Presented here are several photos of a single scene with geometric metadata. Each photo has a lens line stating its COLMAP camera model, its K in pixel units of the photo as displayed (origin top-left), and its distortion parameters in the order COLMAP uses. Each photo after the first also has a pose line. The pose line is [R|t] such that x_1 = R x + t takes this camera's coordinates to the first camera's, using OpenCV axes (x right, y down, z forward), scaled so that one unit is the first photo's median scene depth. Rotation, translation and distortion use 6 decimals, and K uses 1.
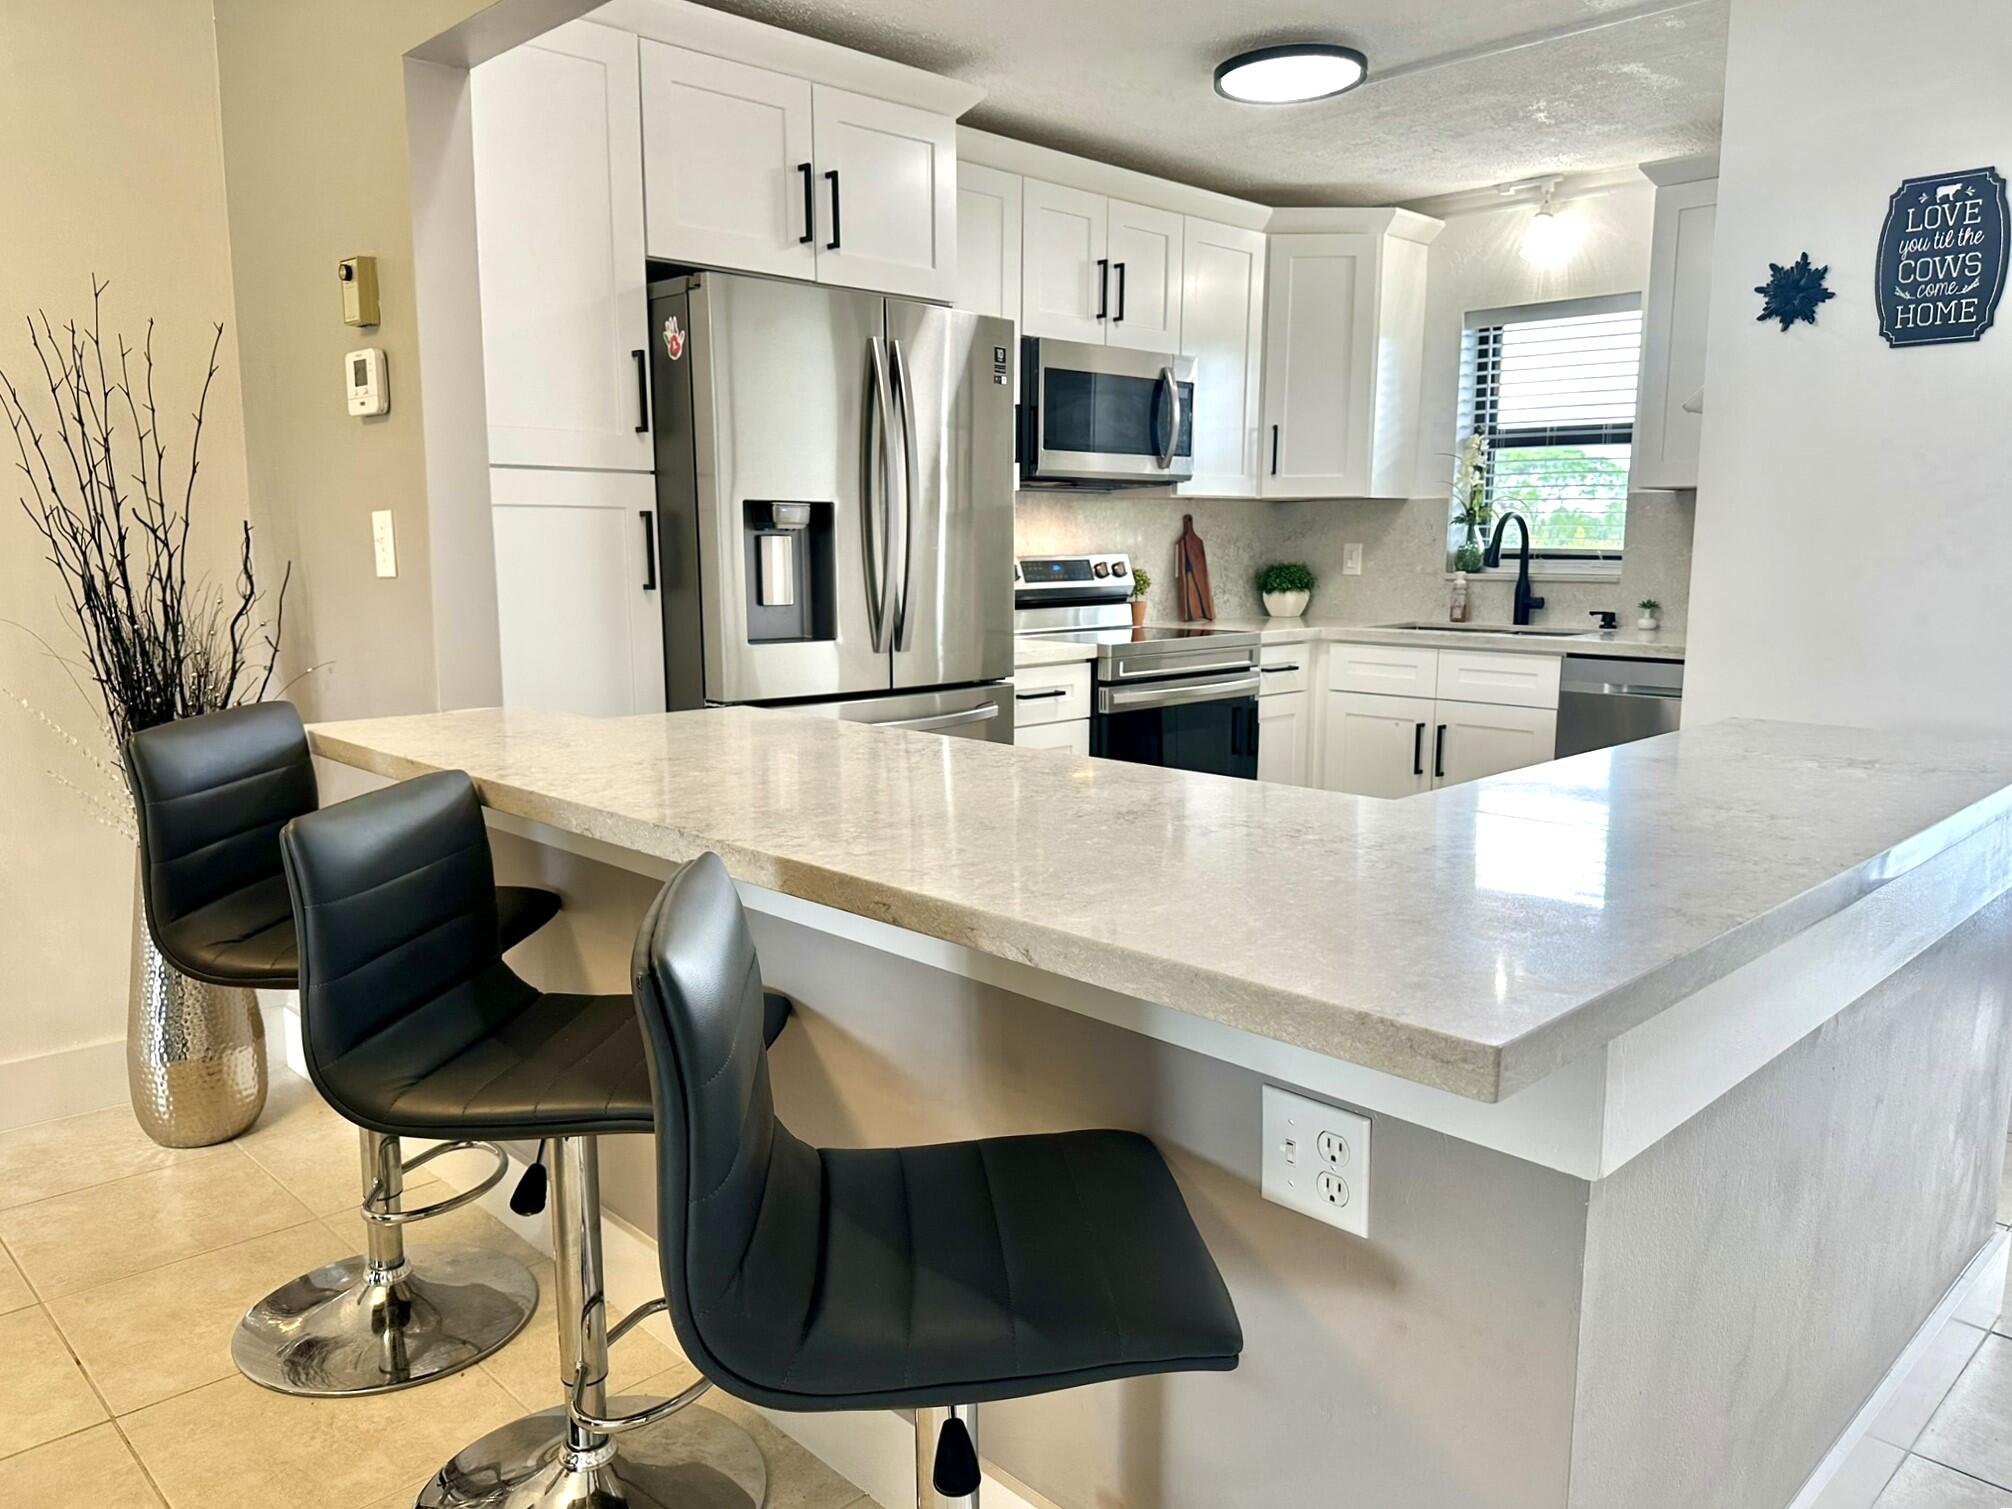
lens RADIAL K [[1451.5, 0, 1011.2], [0, 1451.5, 765.0], [0, 0, 1]] dist [0.073554, -0.093486]
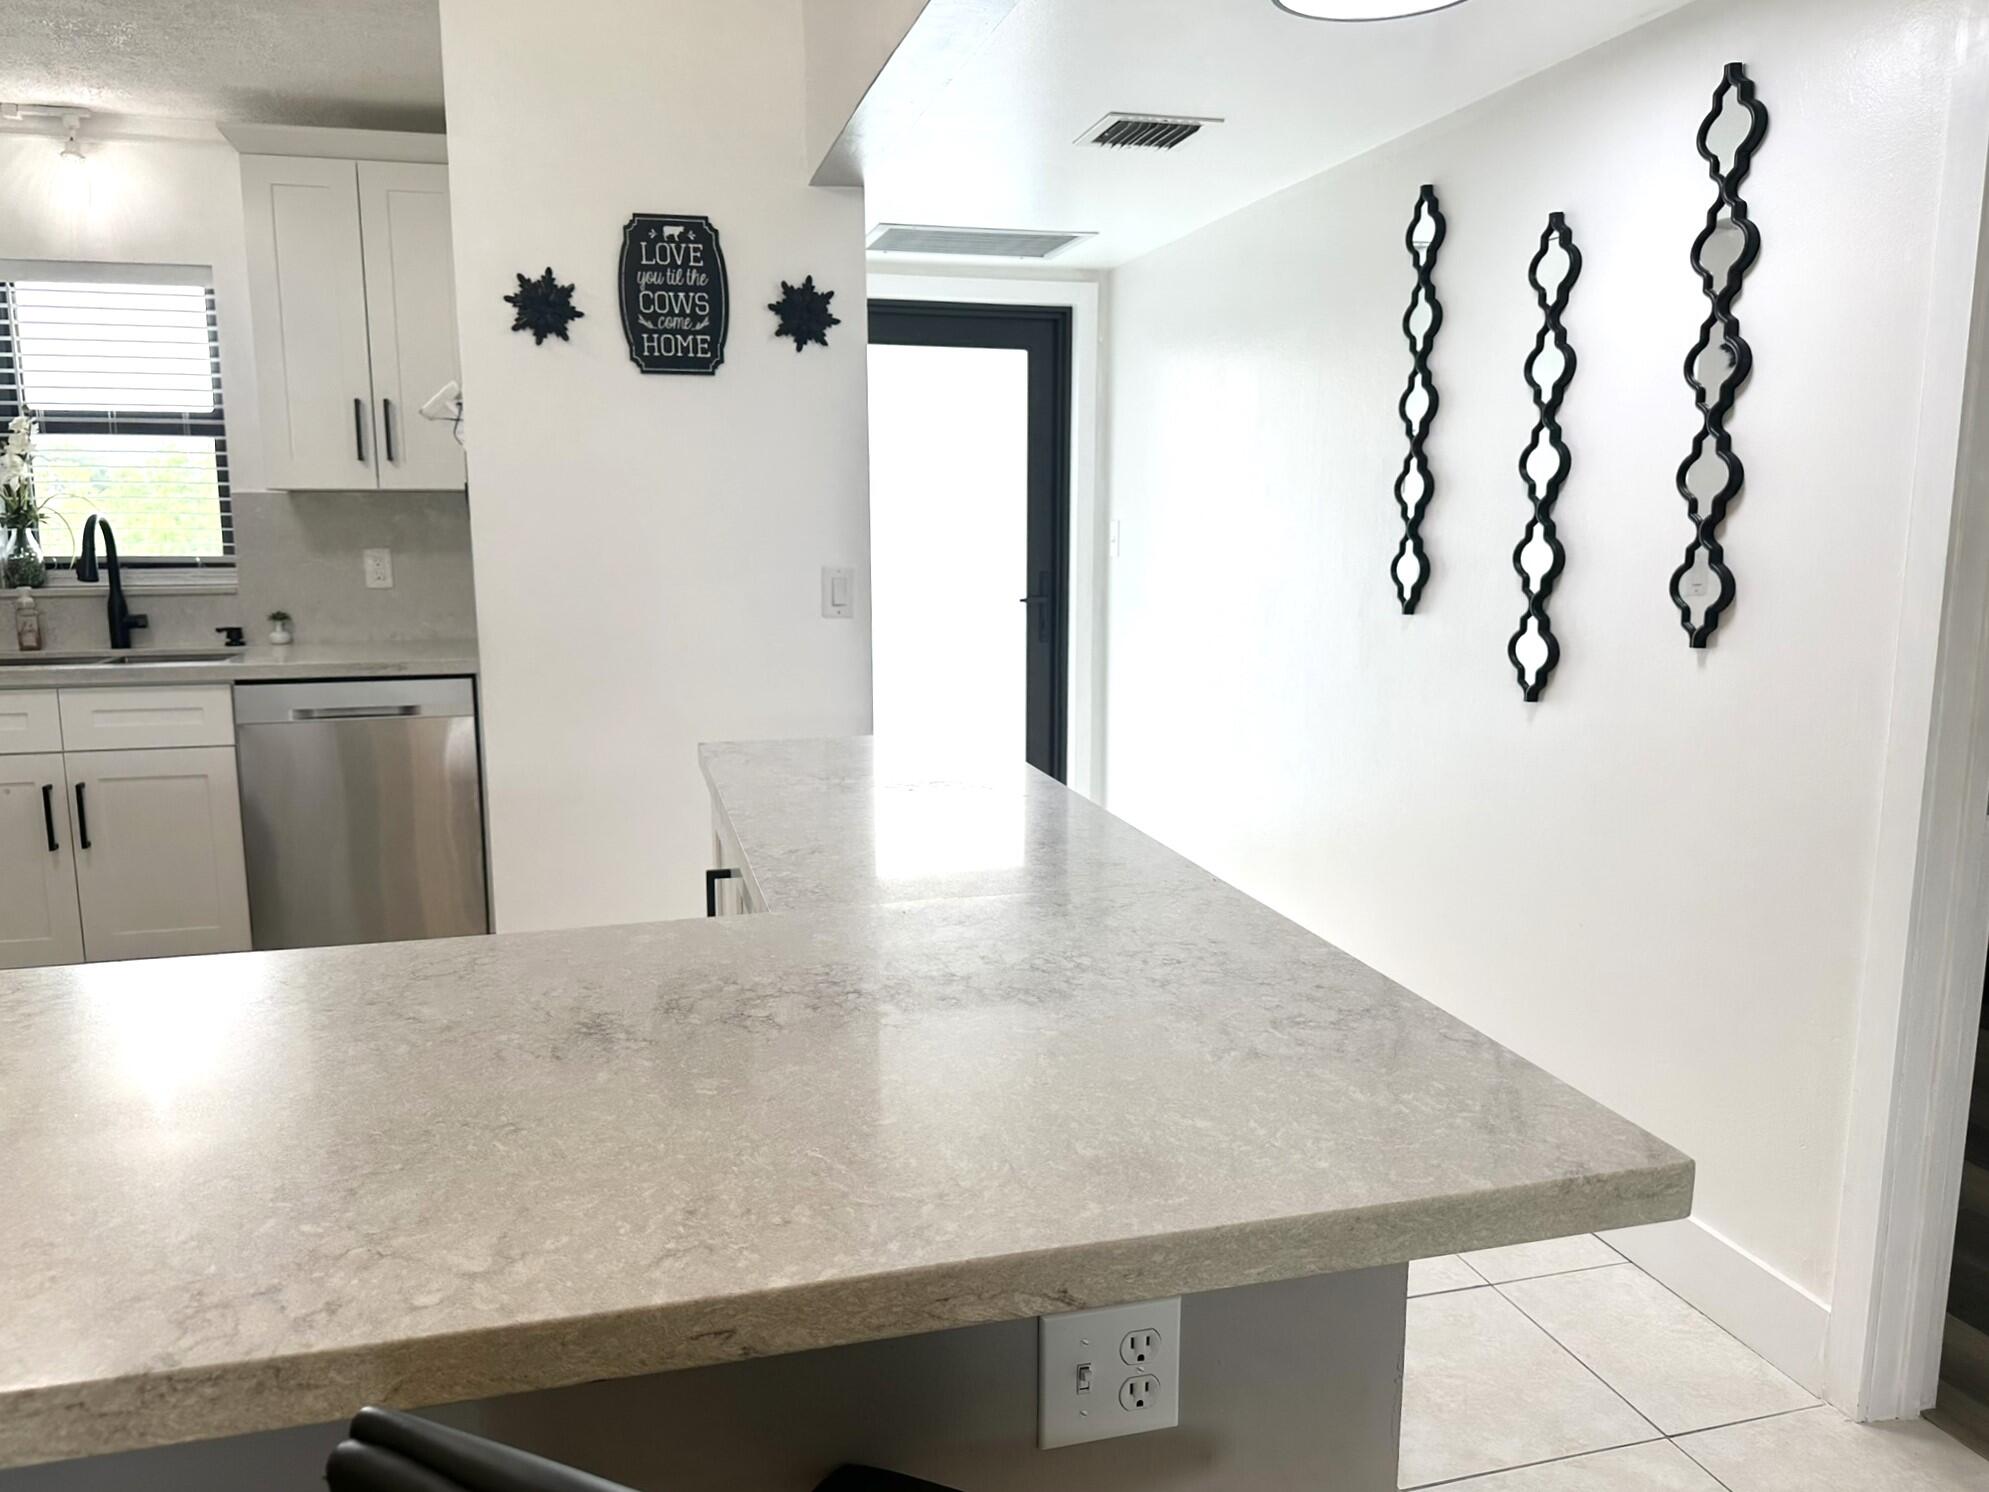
lens RADIAL K [[1431.9, 0, 991.5], [0, 1431.9, 755.0], [0, 0, 1]] dist [0.071628, -0.100102]
pose [[0.492267, -0.146850, 0.857967, -0.169239], [0.138898, 0.986288, 0.089119, -0.055187], [-0.859290, 0.075300, 0.505915, 0.220720]]
